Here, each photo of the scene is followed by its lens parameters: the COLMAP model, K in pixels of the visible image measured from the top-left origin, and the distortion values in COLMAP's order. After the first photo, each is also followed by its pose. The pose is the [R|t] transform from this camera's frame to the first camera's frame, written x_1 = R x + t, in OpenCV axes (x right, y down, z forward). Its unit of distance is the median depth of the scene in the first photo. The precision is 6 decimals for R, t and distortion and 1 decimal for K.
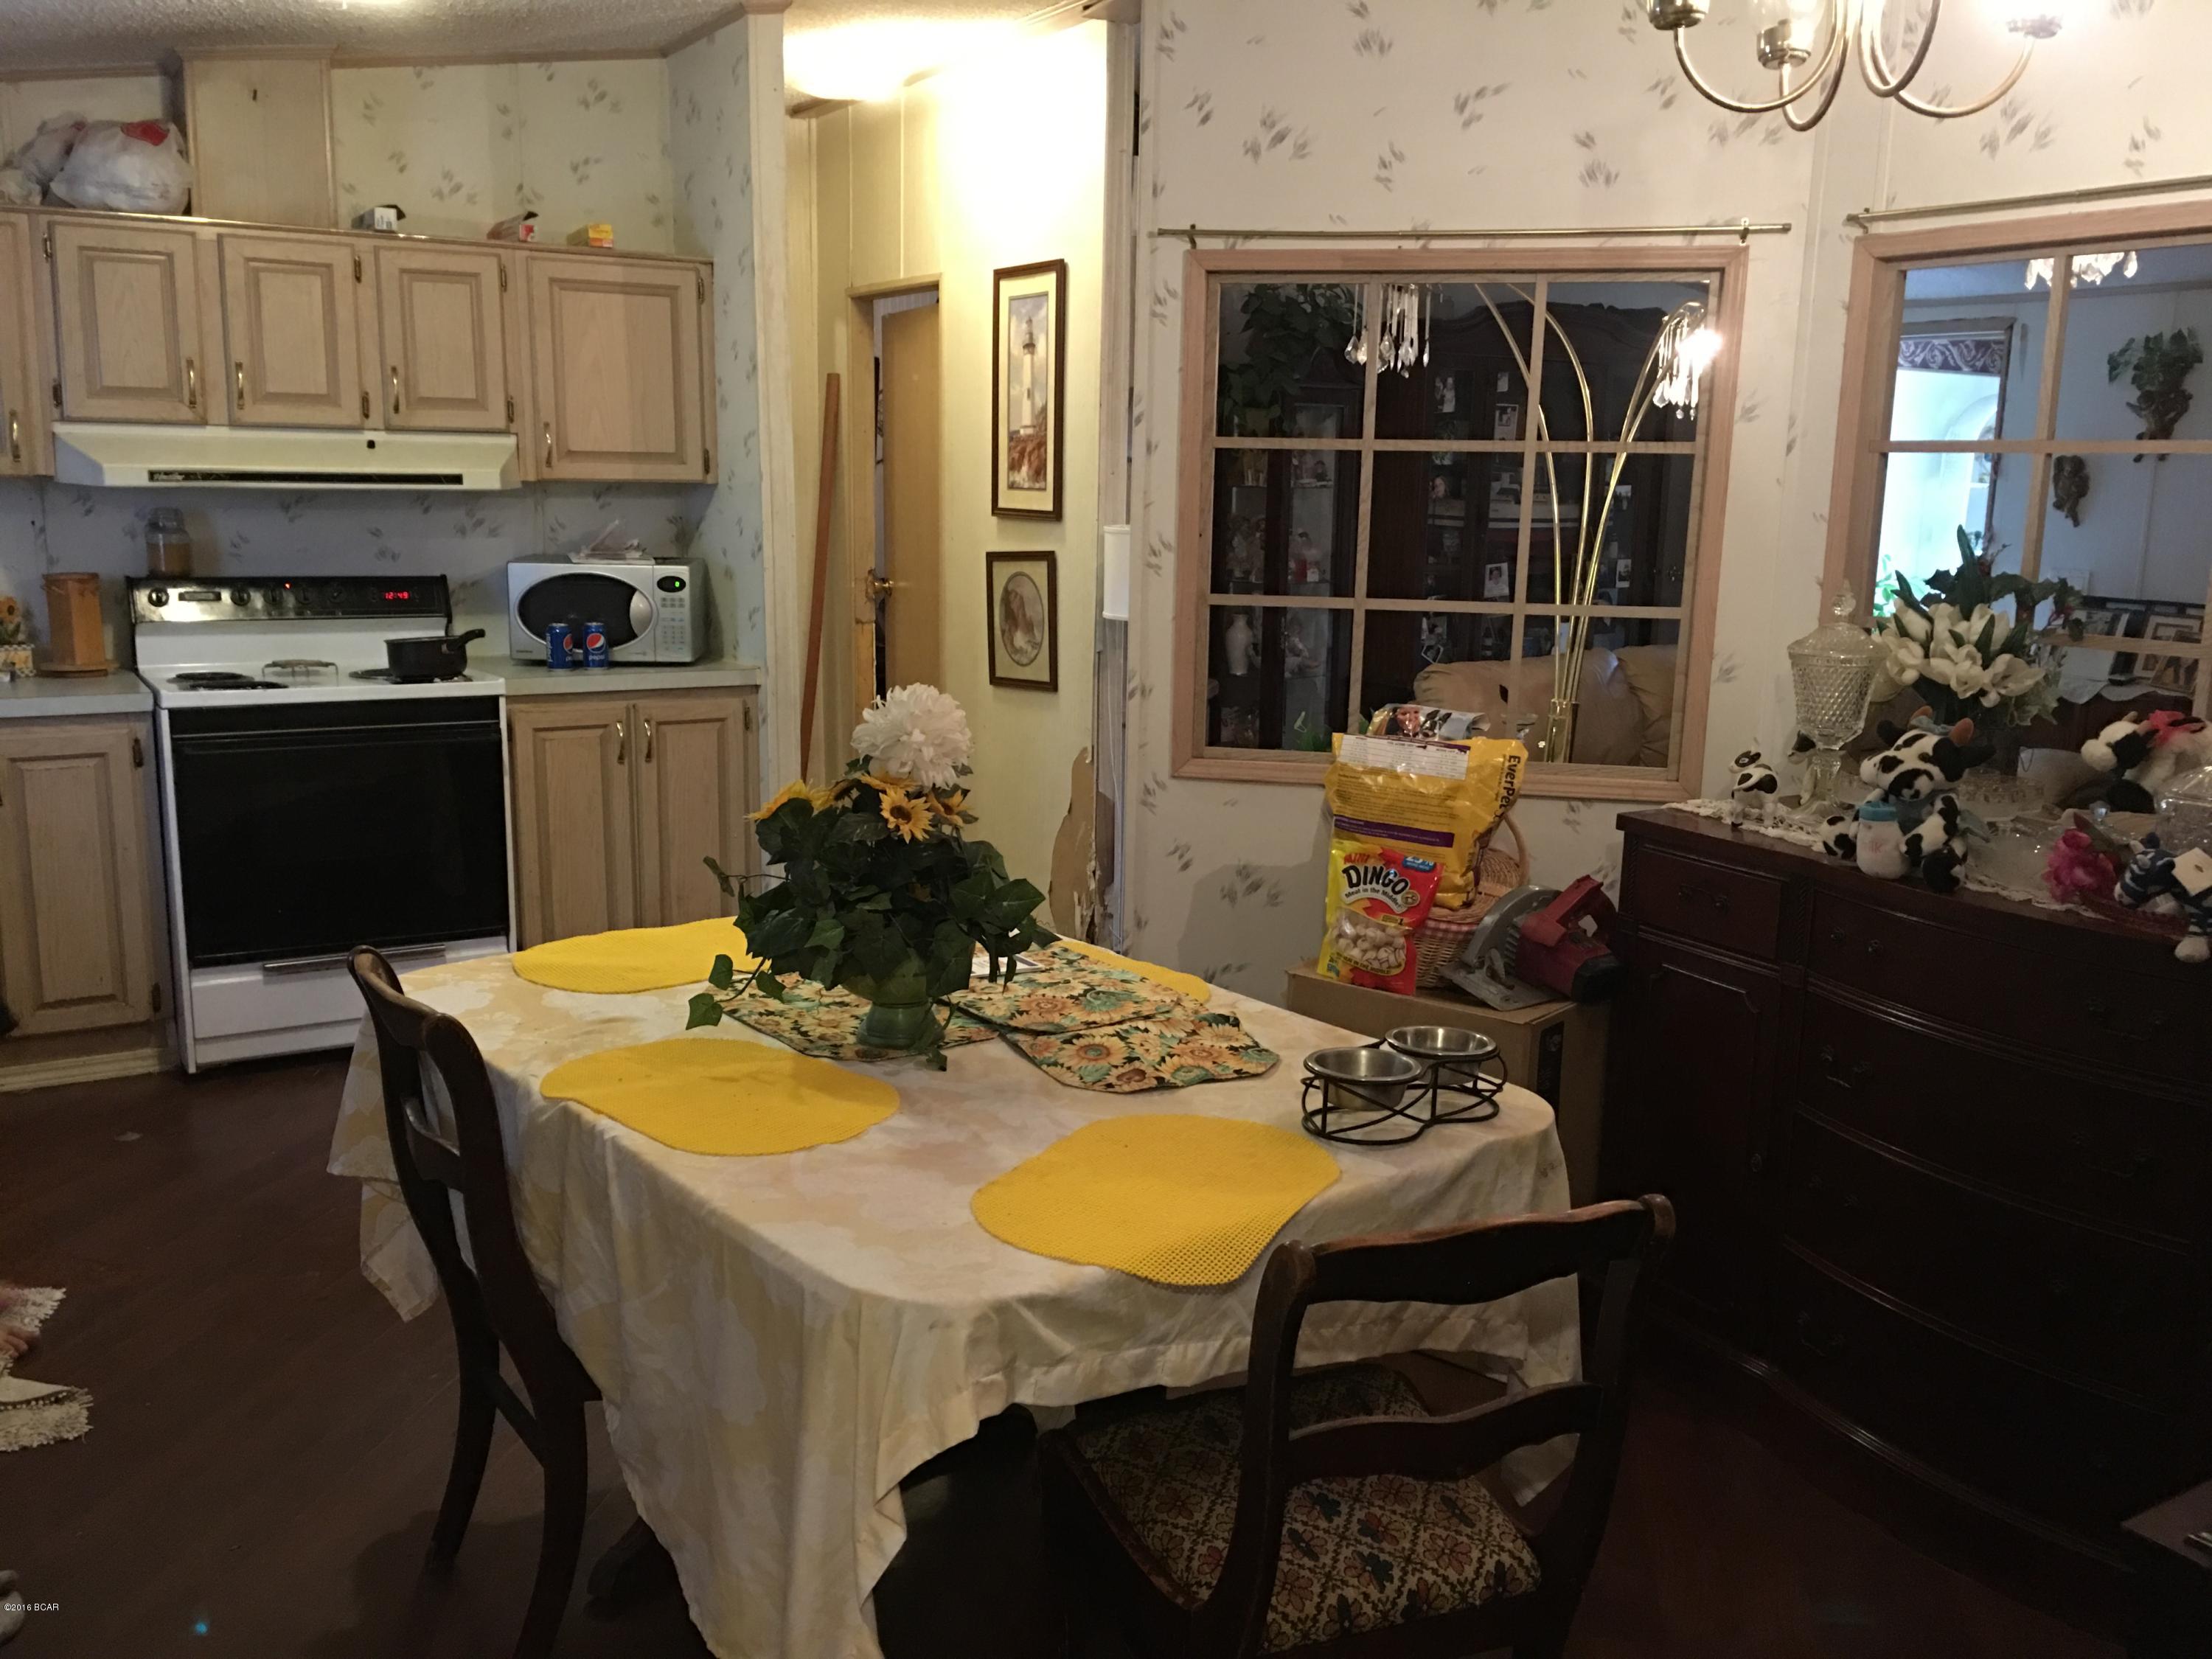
lens RADIAL K [[1890.2, 0, 1109.4], [0, 1890.2, 813.7], [0, 0, 1]] dist [0.084852, -0.108815]
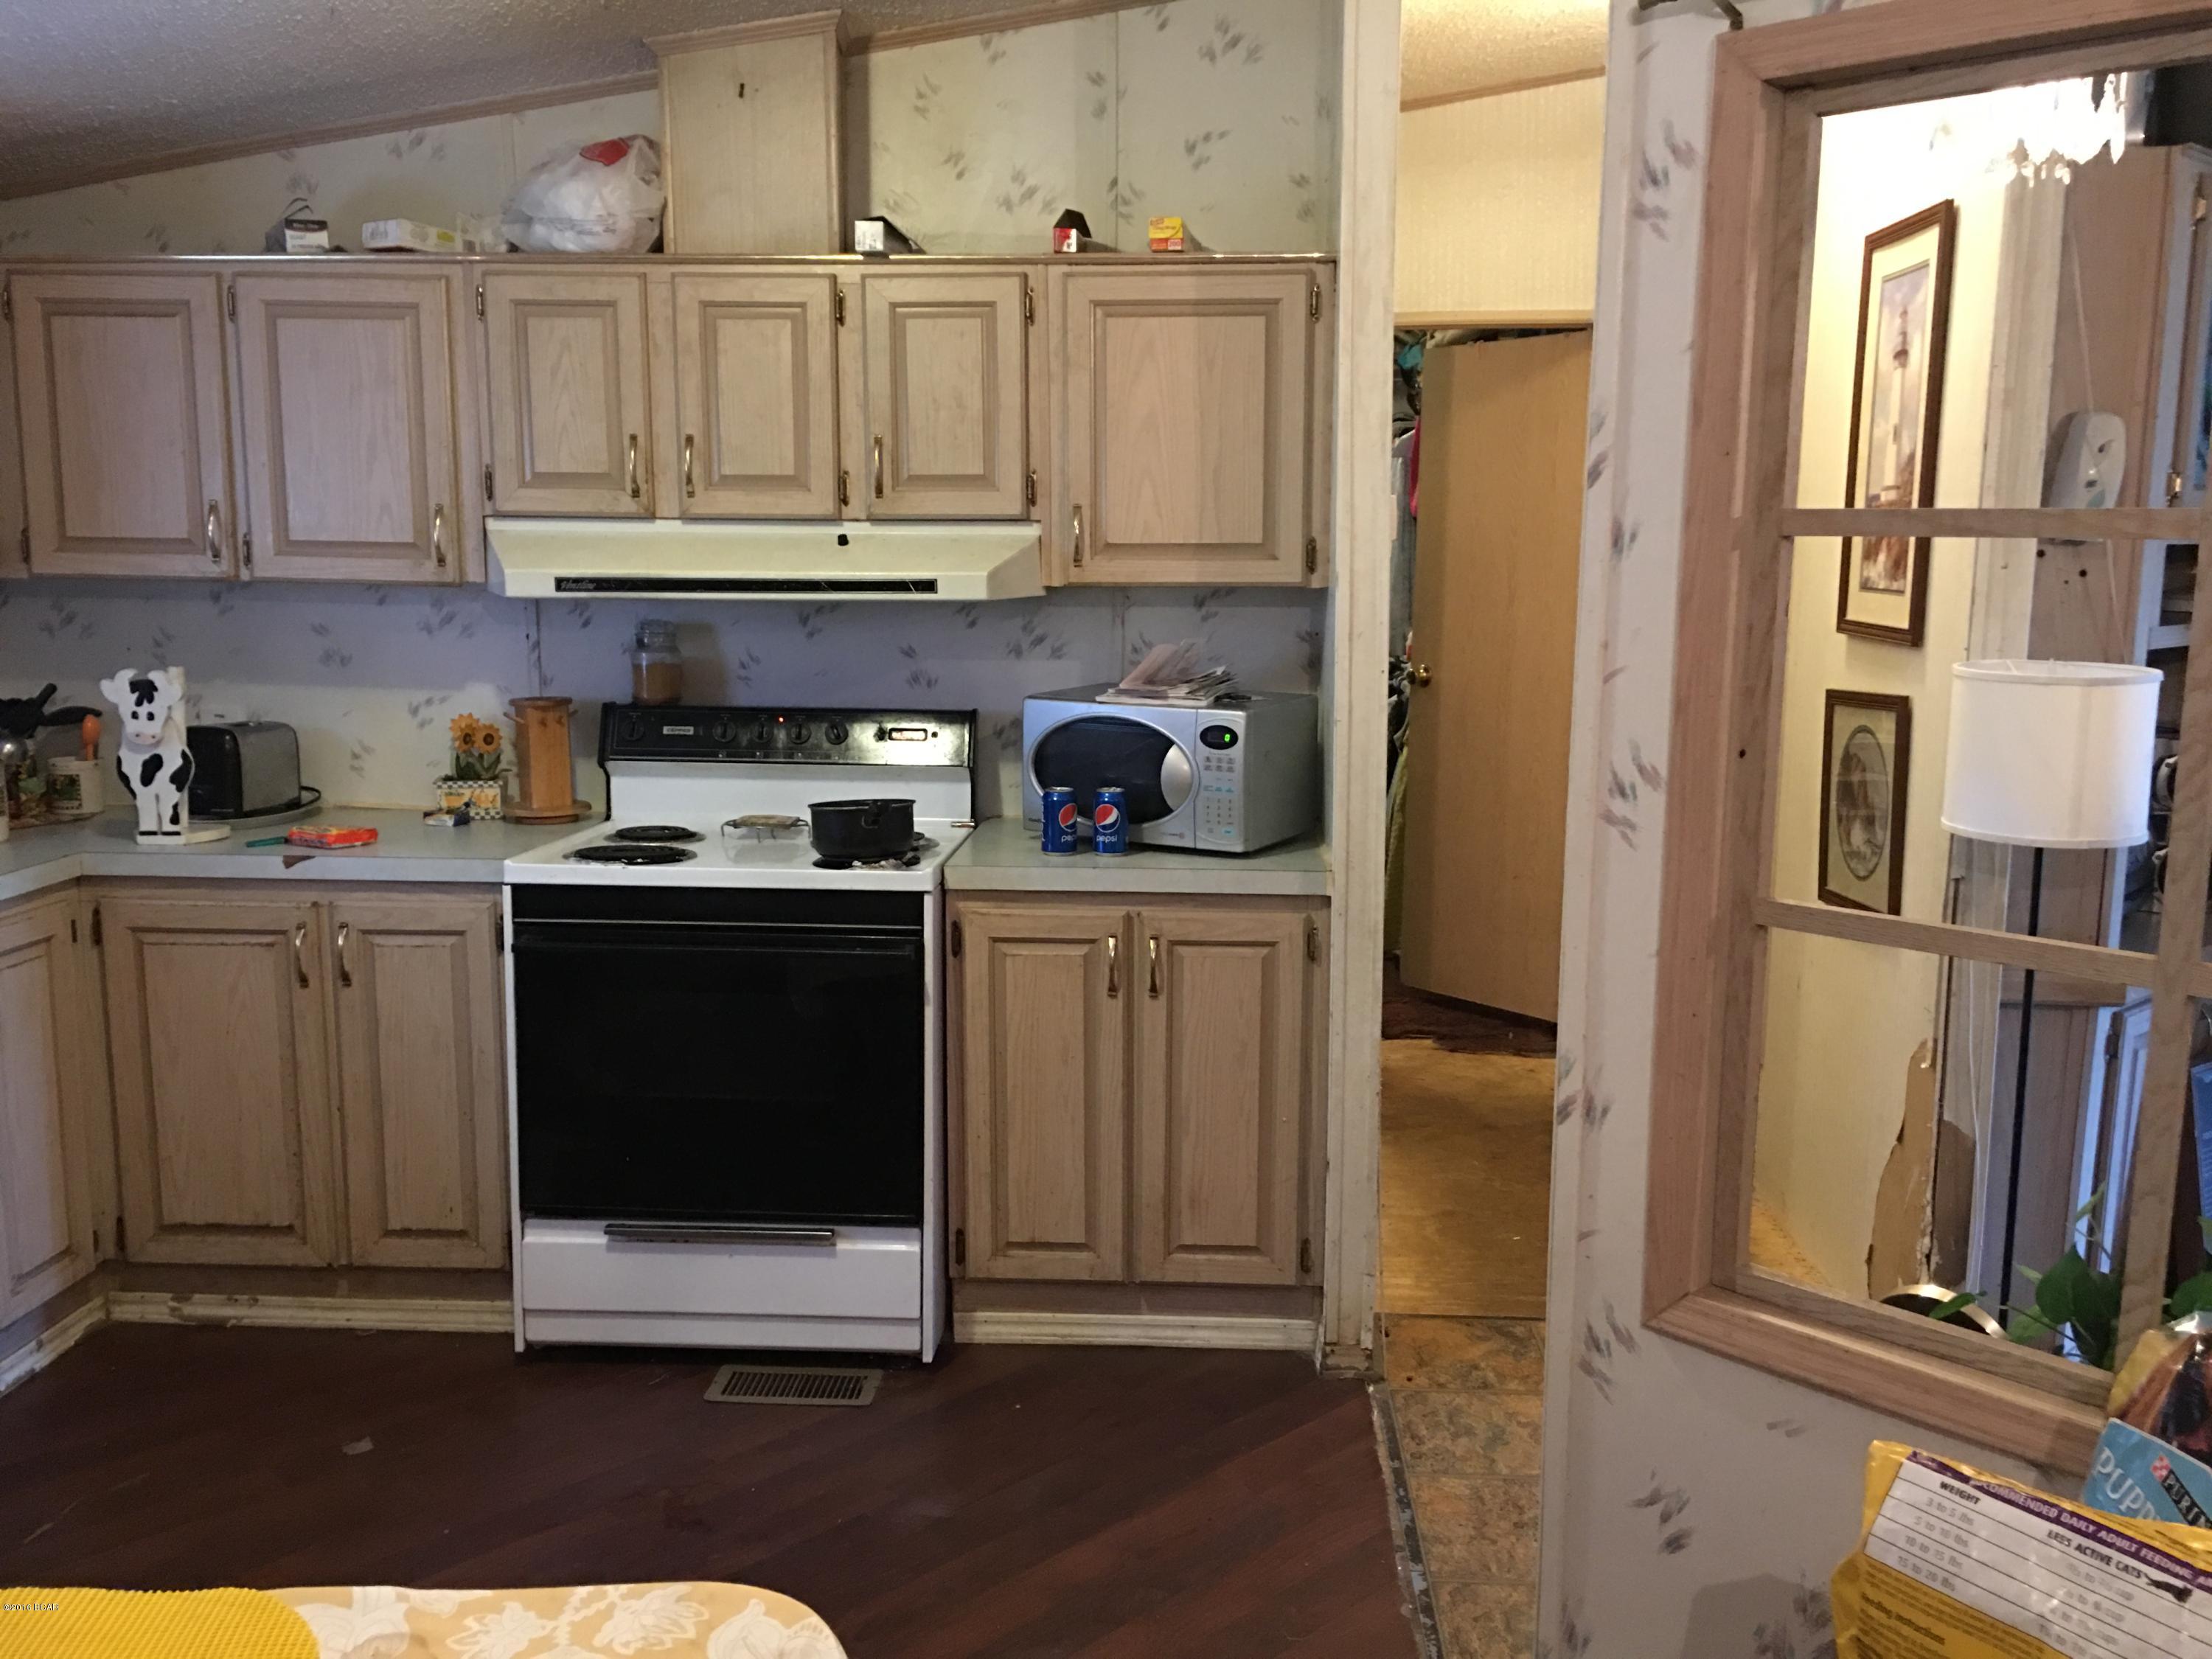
lens RADIAL K [[1890.2, 0, 1109.4], [0, 1890.2, 813.7], [0, 0, 1]] dist [0.084852, -0.108815]
pose [[0.821105, 0.073646, -0.566006, 0.125580], [-0.094423, 0.995504, -0.007448, -0.088927], [0.562913, 0.059559, 0.824368, 0.444455]]
